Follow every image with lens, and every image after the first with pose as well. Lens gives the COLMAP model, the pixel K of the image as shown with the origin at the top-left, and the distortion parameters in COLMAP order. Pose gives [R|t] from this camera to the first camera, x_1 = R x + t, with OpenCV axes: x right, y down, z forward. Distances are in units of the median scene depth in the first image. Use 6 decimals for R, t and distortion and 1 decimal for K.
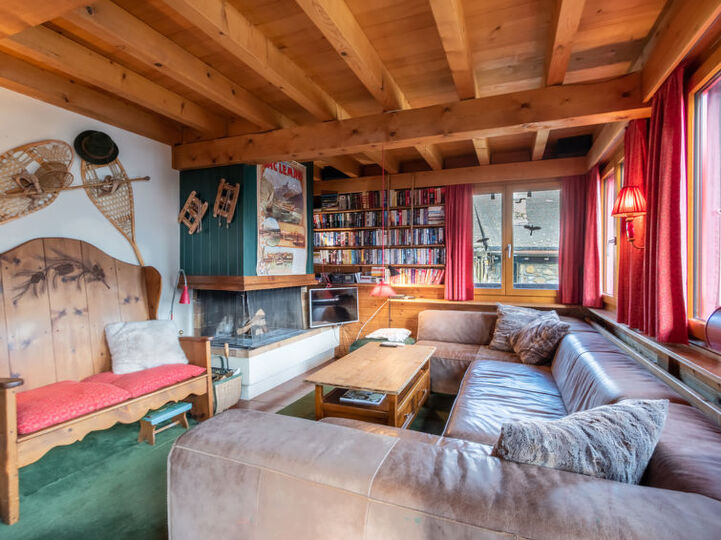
lens RADIAL K [[371.1, 0, 362.5], [0, 371.1, 271.9], [0, 0, 1]] dist [0.004605, 0.000215]
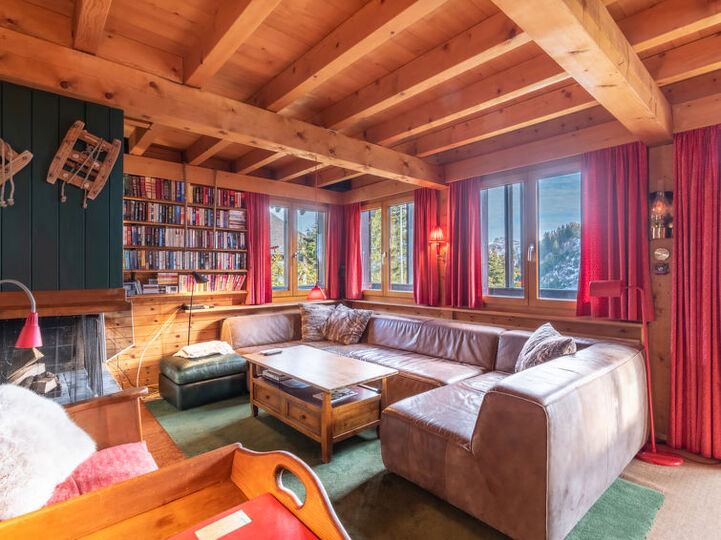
lens RADIAL K [[371.1, 0, 363.2], [0, 371.1, 269.2], [0, 0, 1]] dist [0.004605, 0.000215]
pose [[0.441440, 0.000504, 0.897291, -0.531719], [0.020397, 0.999736, -0.010596, -0.004160], [-0.897059, 0.022979, 0.441313, 0.268721]]
